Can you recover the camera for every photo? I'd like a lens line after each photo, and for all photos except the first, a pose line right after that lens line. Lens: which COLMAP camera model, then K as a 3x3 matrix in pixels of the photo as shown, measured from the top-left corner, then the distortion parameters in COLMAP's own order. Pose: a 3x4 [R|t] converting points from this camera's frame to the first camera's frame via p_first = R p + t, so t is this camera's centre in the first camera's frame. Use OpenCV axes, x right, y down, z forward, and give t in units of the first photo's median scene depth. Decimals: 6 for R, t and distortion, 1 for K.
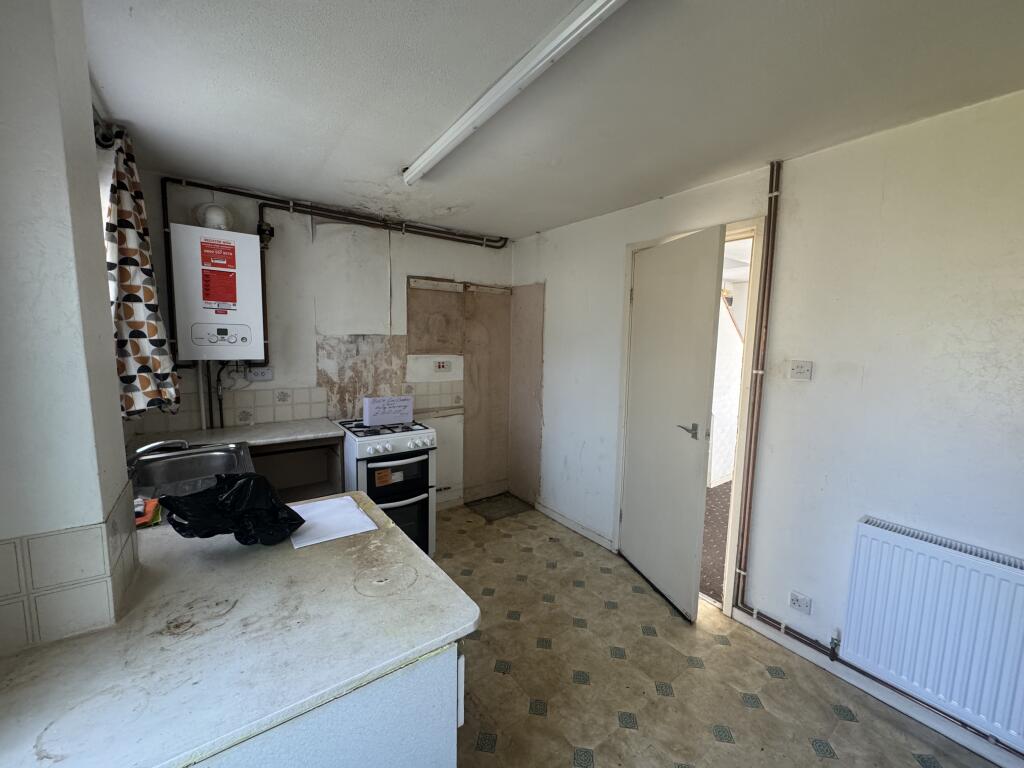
lens RADIAL K [[408.9, 0, 511.8], [0, 408.9, 384.6], [0, 0, 1]] dist [-0.006043, 0.000651]
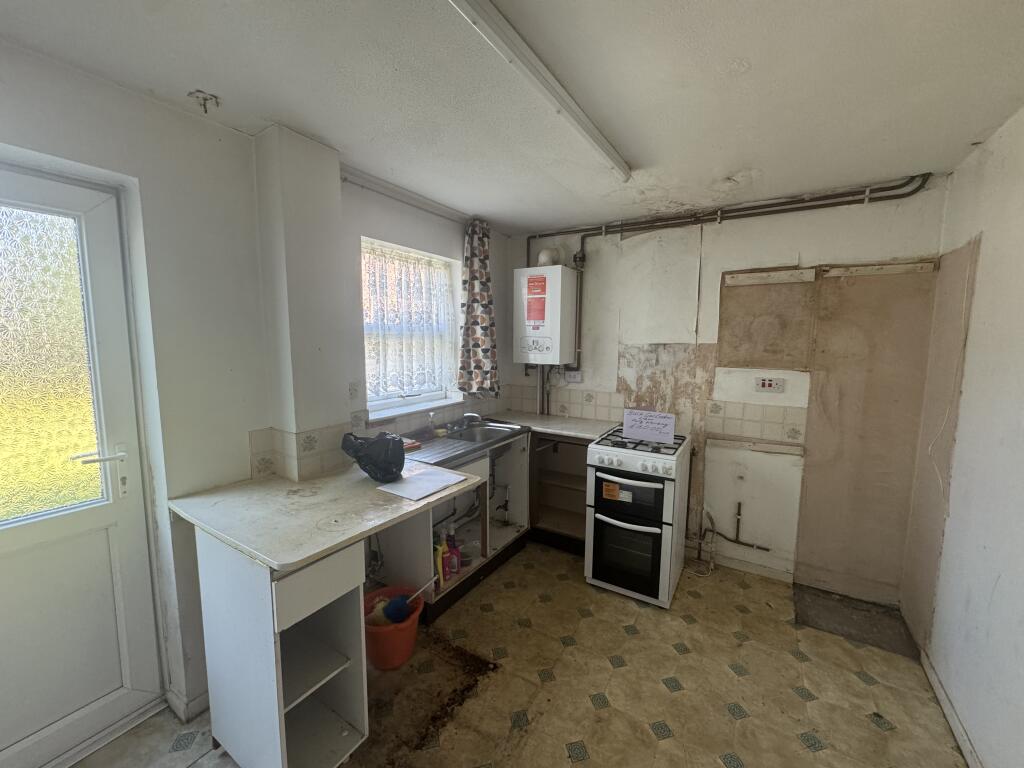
lens RADIAL K [[408.9, 0, 511.3], [0, 408.9, 384.2], [0, 0, 1]] dist [-0.006043, 0.000651]
pose [[0.376061, 0.086153, -0.922581, 0.422381], [-0.100976, 0.993549, 0.051620, -0.046071], [0.921076, 0.073747, 0.382335, 0.350620]]
